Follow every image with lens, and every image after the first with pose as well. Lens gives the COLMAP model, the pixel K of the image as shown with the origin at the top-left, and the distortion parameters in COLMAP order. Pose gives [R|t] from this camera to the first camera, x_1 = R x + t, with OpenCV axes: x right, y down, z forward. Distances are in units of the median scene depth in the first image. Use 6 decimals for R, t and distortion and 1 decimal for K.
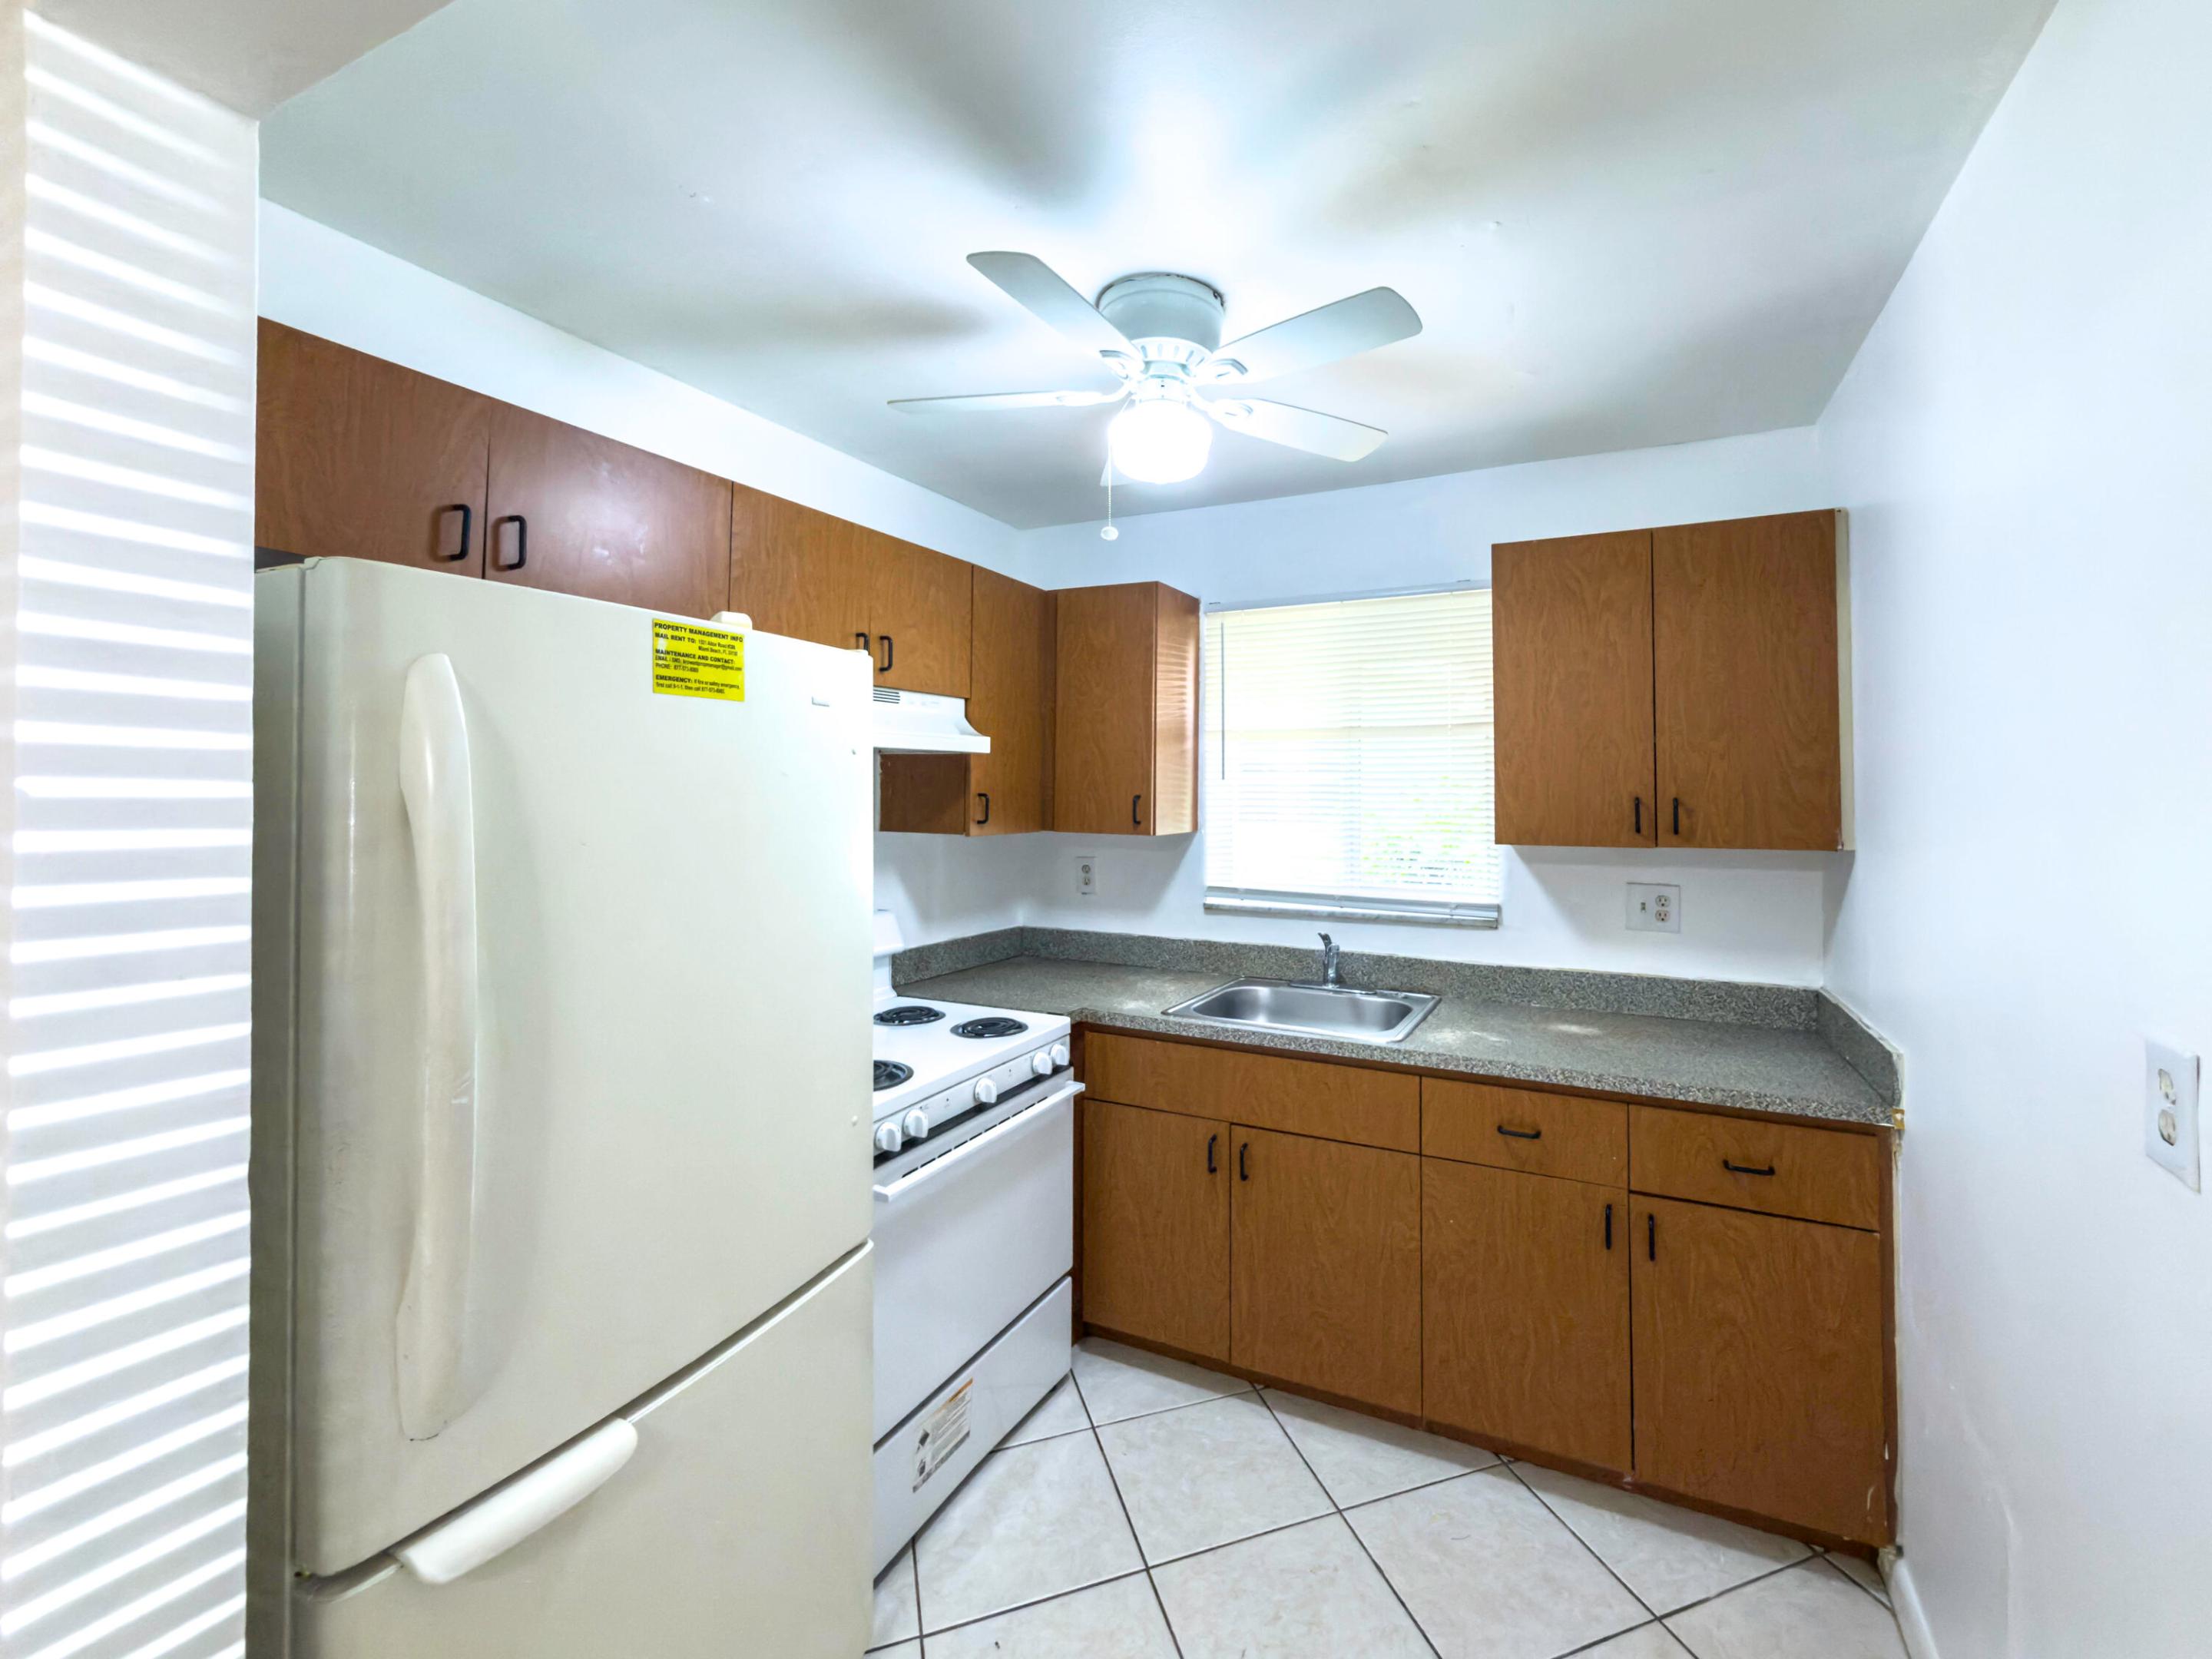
lens RADIAL K [[904.8, 0, 1179.6], [0, 904.8, 775.3], [0, 0, 1]] dist [-0.002444, -0.000251]
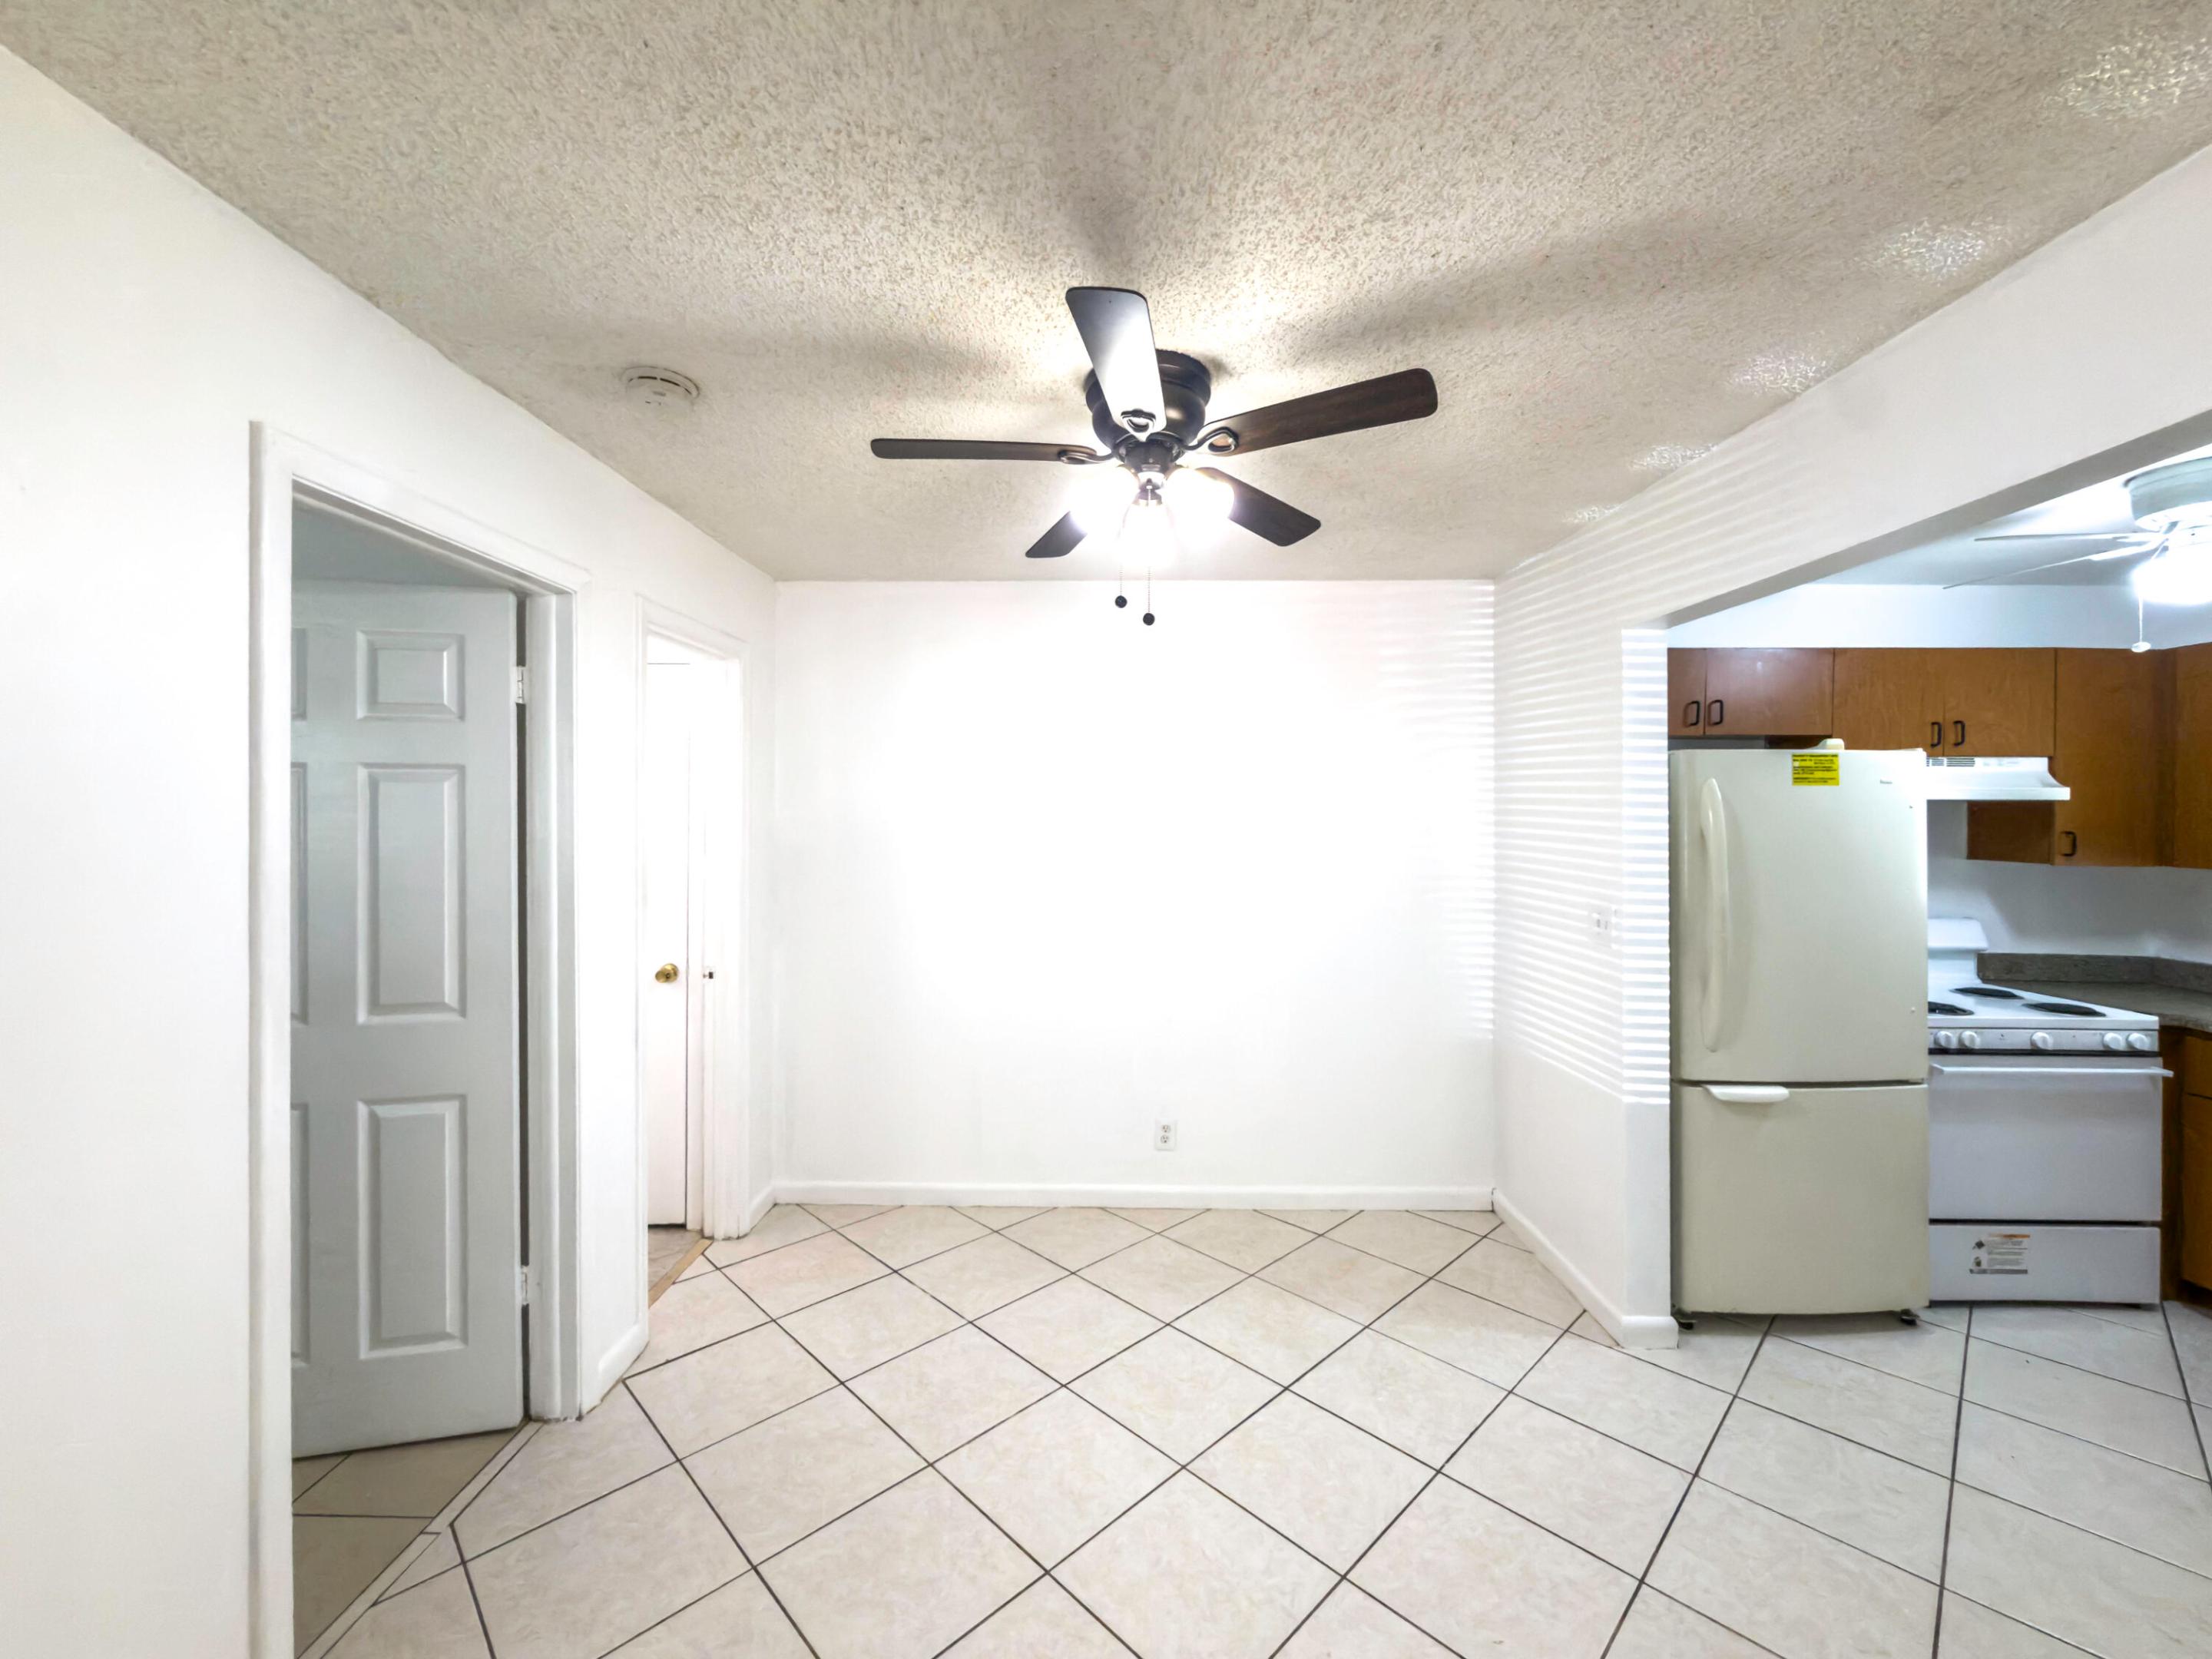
lens RADIAL K [[904.8, 0, 1105.8], [0, 904.8, 811.1], [0, 0, 1]] dist [-0.002444, -0.000251]
pose [[0.405917, -0.006693, -0.913886, 0.416161], [0.008499, 0.999958, -0.003548, -0.016886], [0.913870, -0.006327, 0.405957, -0.787899]]
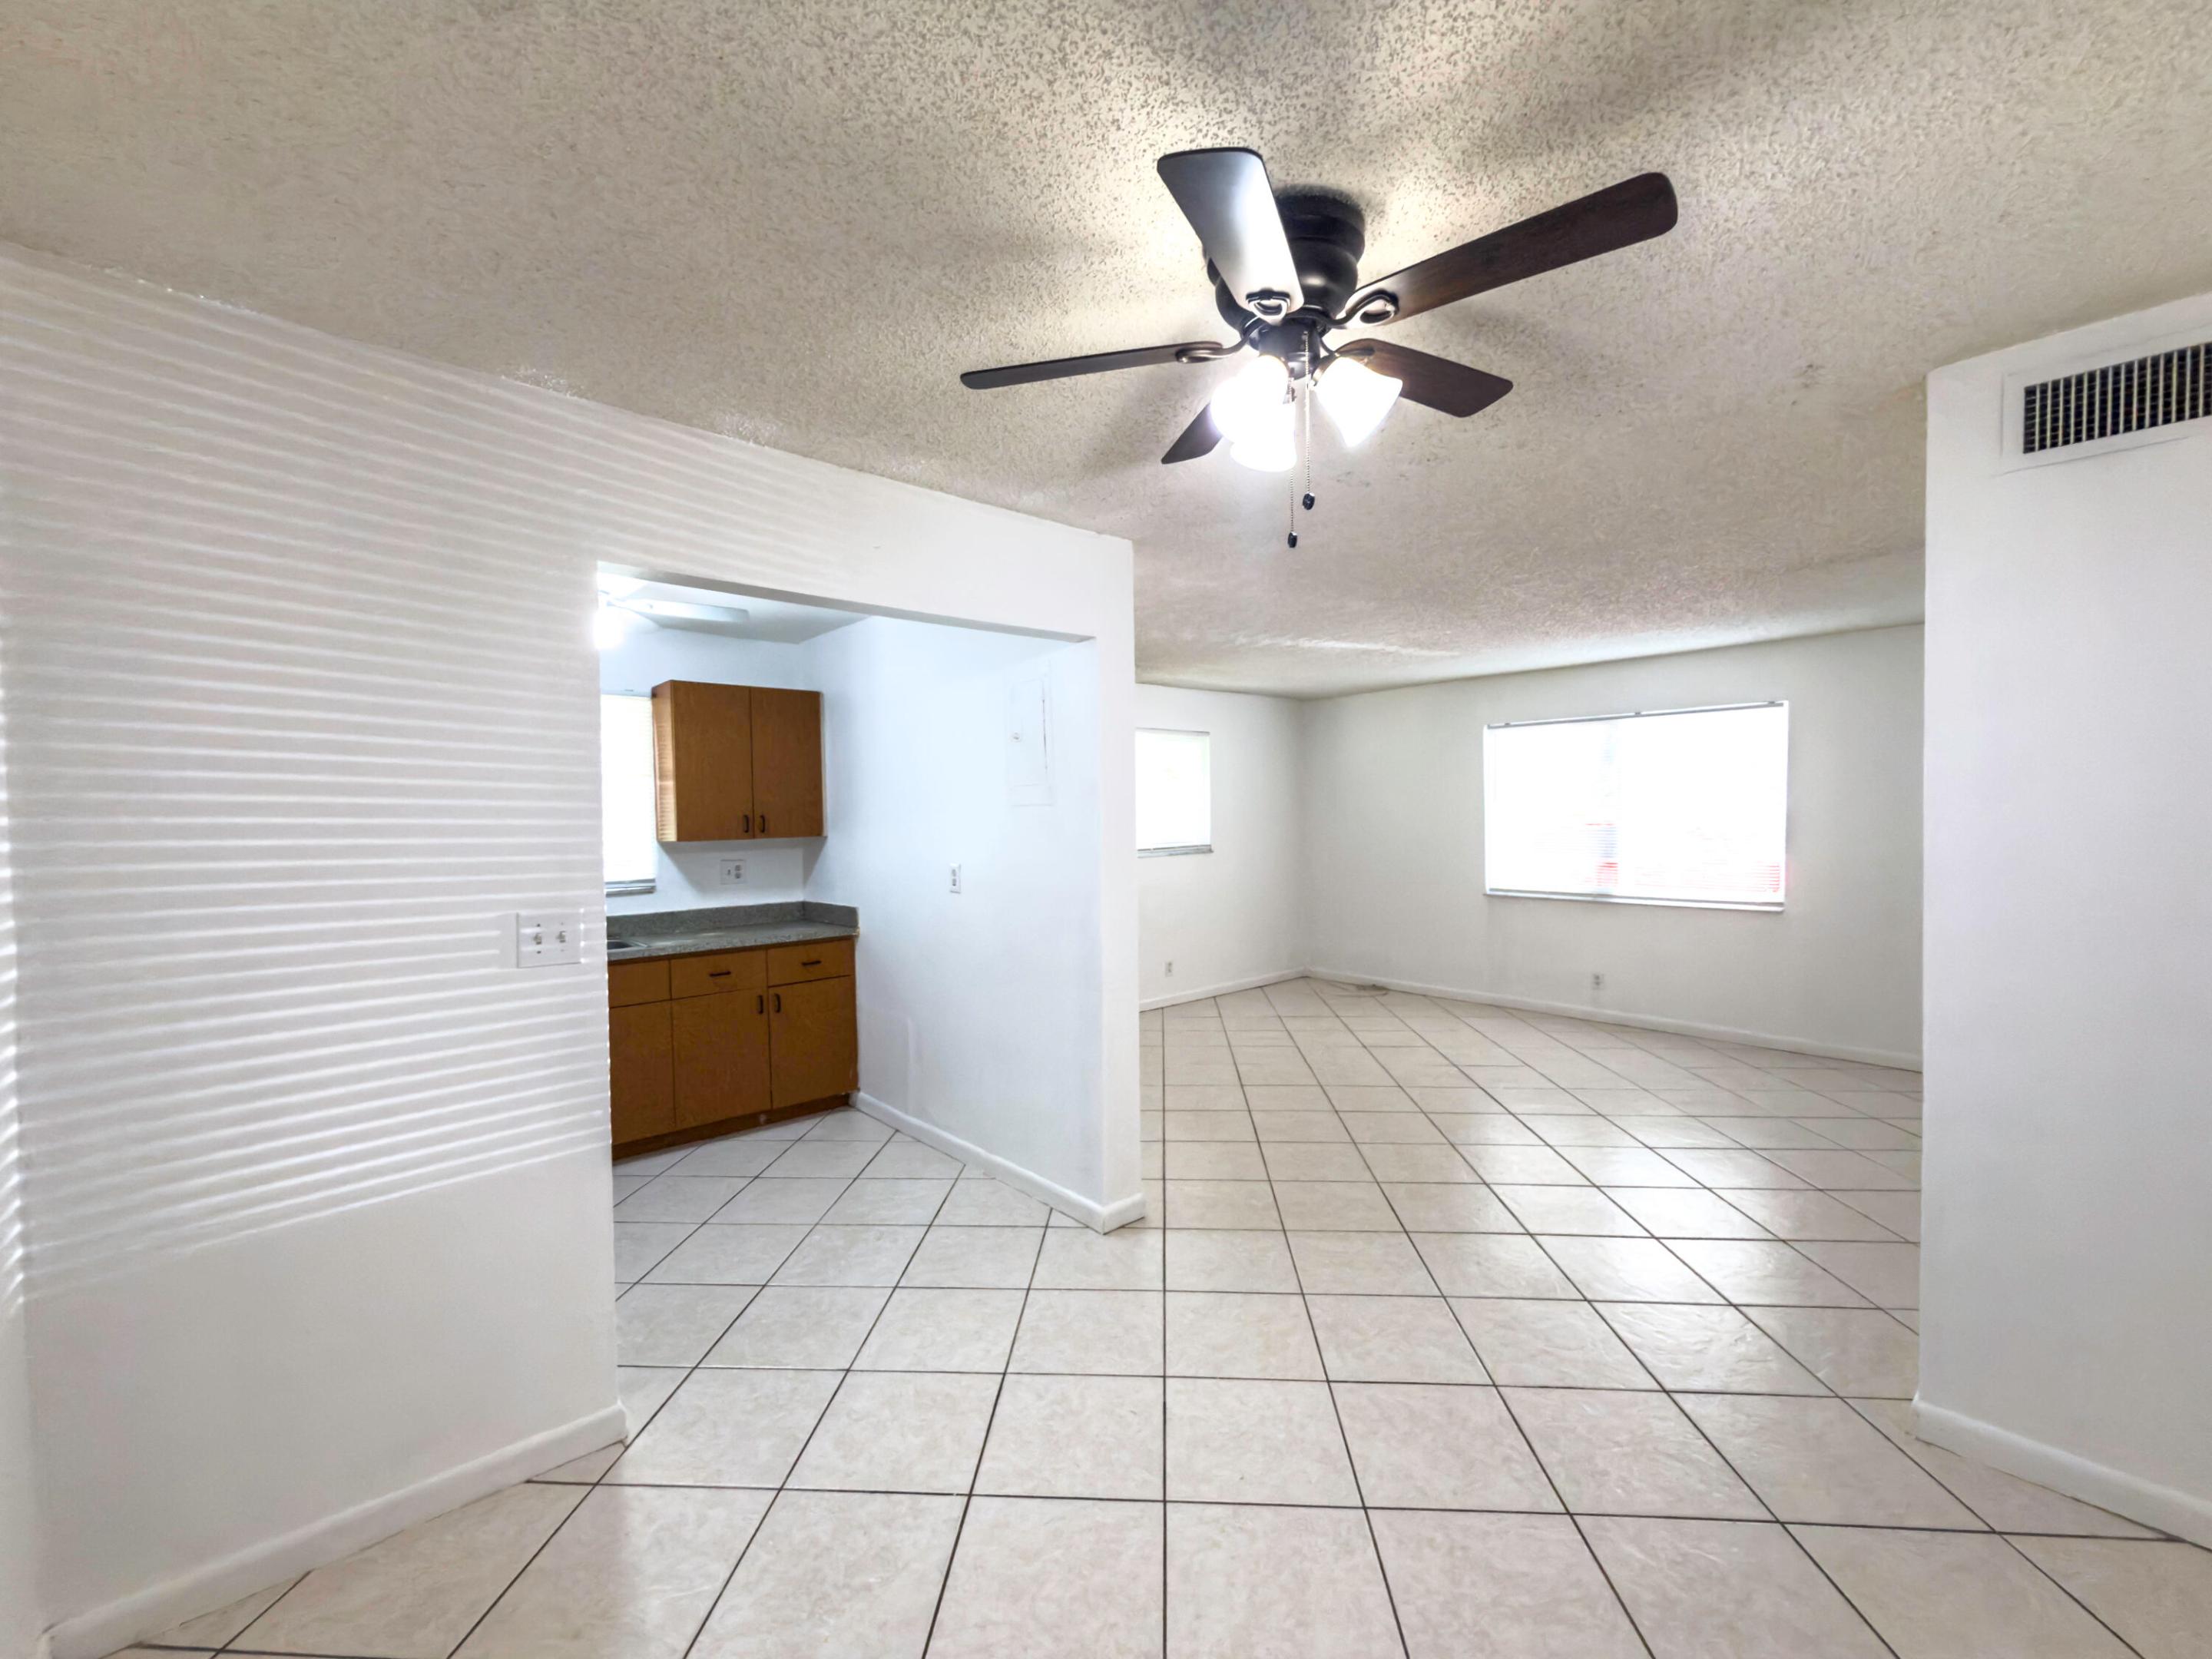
lens RADIAL K [[904.8, 0, 1108.0], [0, 904.8, 828.1], [0, 0, 1]] dist [-0.002444, -0.000251]
pose [[0.399787, -0.023082, 0.916317, -1.007526], [0.000980, 0.999693, 0.024755, 0.003352], [-0.916608, -0.008998, 0.399687, -0.564449]]
